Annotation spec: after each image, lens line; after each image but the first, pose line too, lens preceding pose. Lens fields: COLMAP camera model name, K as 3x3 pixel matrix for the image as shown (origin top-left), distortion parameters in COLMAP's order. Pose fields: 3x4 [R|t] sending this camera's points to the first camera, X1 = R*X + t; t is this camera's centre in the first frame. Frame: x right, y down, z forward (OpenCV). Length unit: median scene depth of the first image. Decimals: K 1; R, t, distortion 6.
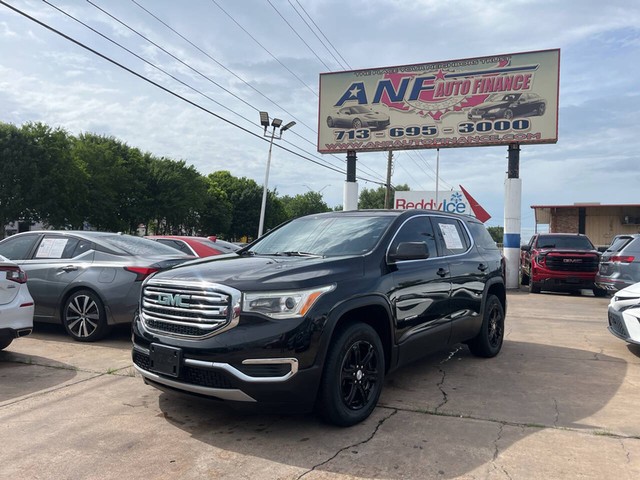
lens RADIAL K [[470.9, 0, 326.7], [0, 470.9, 240.0], [0, 0, 1]] dist [0.052922, -0.073152]
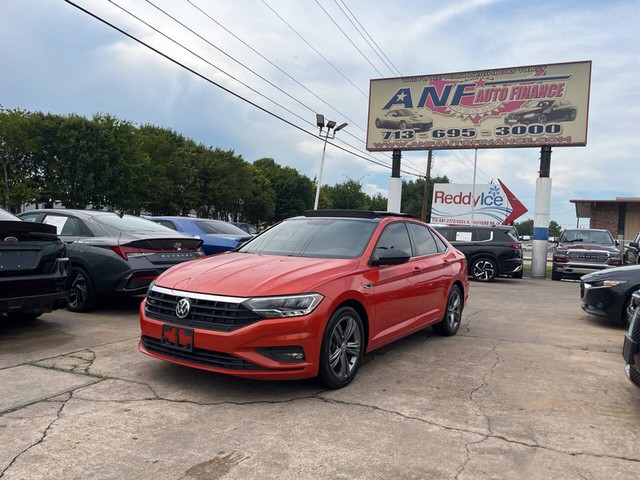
lens RADIAL K [[494.5, 0, 323.1], [0, 494.5, 241.0], [0, 0, 1]] dist [0.067156, -0.101117]
pose [[0.997278, 0.026575, -0.068781, -0.036399], [-0.024811, 0.999344, 0.026376, 0.000079], [0.069437, -0.024598, 0.997283, -0.194985]]
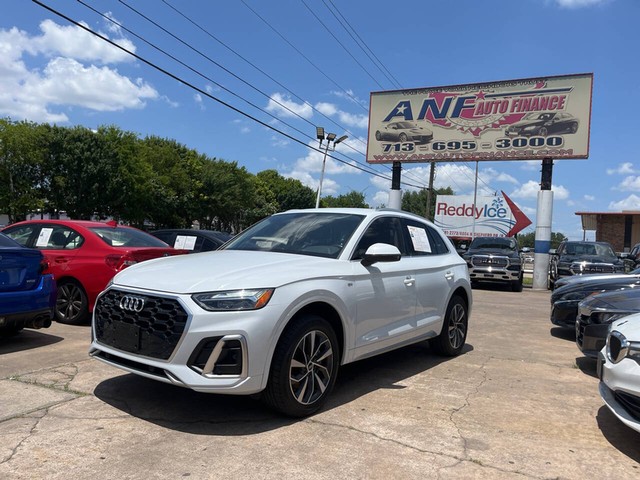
lens RADIAL K [[494.7, 0, 318.8], [0, 494.7, 239.8], [0, 0, 1]] dist [0.079214, -0.118805]
pose [[0.995523, 0.029433, -0.089821, -0.021419], [-0.029214, 0.999566, 0.003746, -0.004042], [0.089892, -0.001105, 0.995951, -0.193414]]
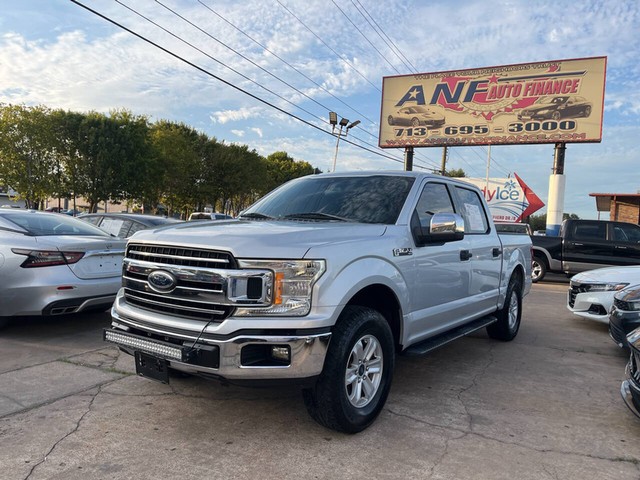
lens RADIAL K [[497.4, 0, 317.9], [0, 497.4, 240.3], [0, 0, 1]] dist [0.078249, -0.113932]
pose [[0.993315, 0.030532, -0.111327, -0.025038], [-0.025750, 0.998693, 0.044149, -0.013731], [0.112529, -0.040987, 0.992803, -0.222830]]
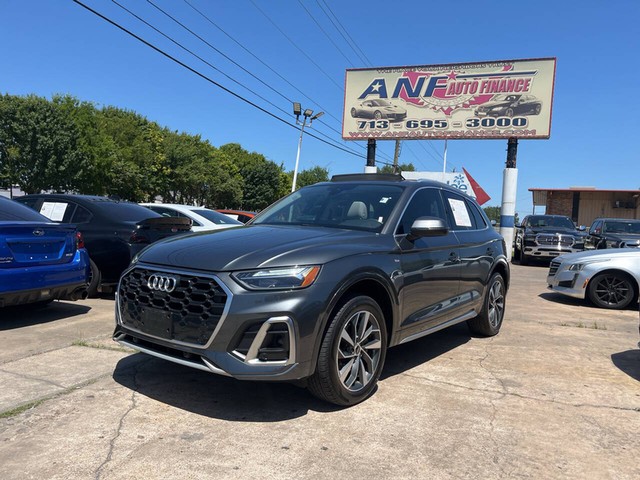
lens RADIAL K [[500.0, 0, 323.3], [0, 500.0, 241.6], [0, 0, 1]] dist [0.057906, -0.082885]
pose [[0.999486, 0.027856, 0.015868, -0.080721], [-0.028666, 0.998165, 0.053339, -0.002121], [-0.014353, -0.053767, 0.998450, -0.234592]]
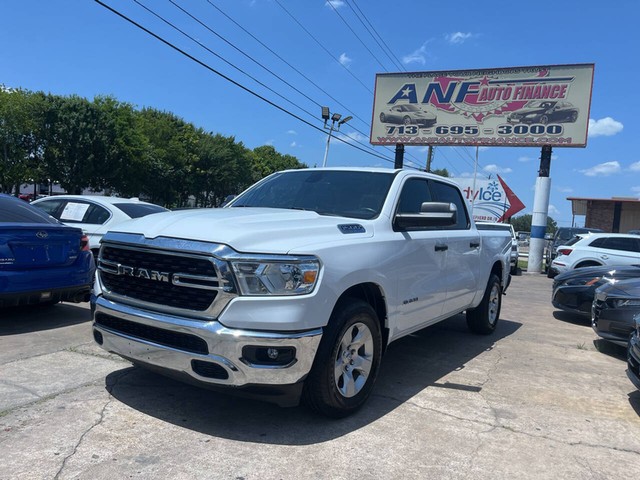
lens RADIAL K [[498.7, 0, 325.3], [0, 498.7, 236.4], [0, 0, 1]] dist [0.073474, -0.110605]
pose [[0.996971, 0.058175, -0.051627, -0.053945], [-0.056037, 0.997548, 0.041934, -0.009753], [0.053940, -0.038914, 0.997786, -0.223058]]
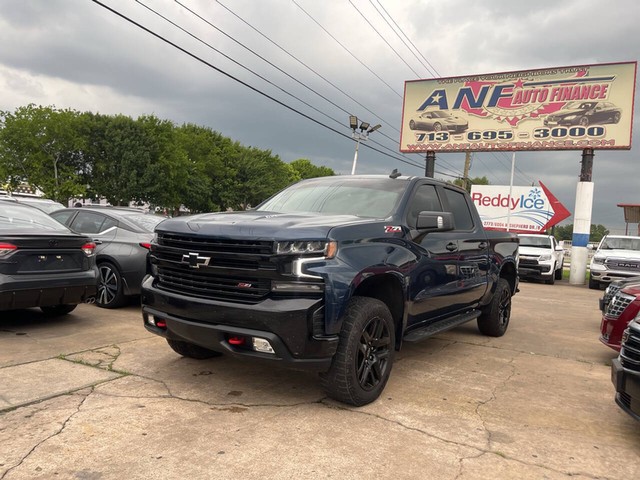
lens RADIAL K [[494.2, 0, 317.6], [0, 494.2, 236.2], [0, 0, 1]] dist [0.086353, -0.126739]
pose [[0.986800, 0.048260, -0.154588, -0.020098], [-0.045087, 0.998695, 0.023970, -0.007338], [0.155543, -0.016684, 0.987688, -0.202006]]
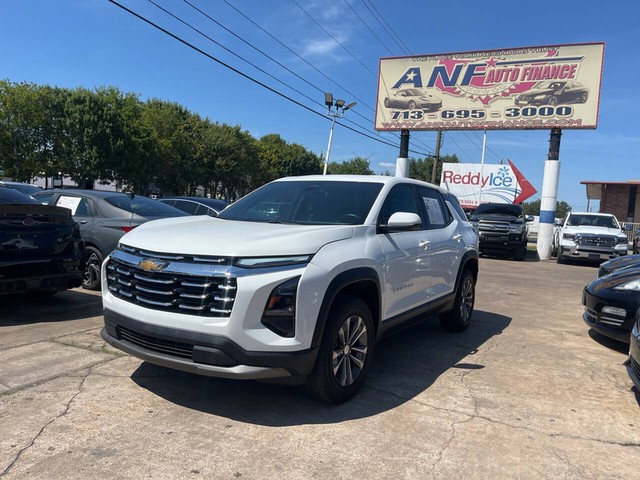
lens RADIAL K [[497.7, 0, 322.8], [0, 497.7, 240.9], [0, 0, 1]] dist [0.069264, -0.100959]
pose [[0.995523, 0.046044, -0.082541, -0.032671], [-0.039944, 0.996451, 0.074092, -0.008578], [0.085659, -0.070463, 0.993830, -0.211626]]
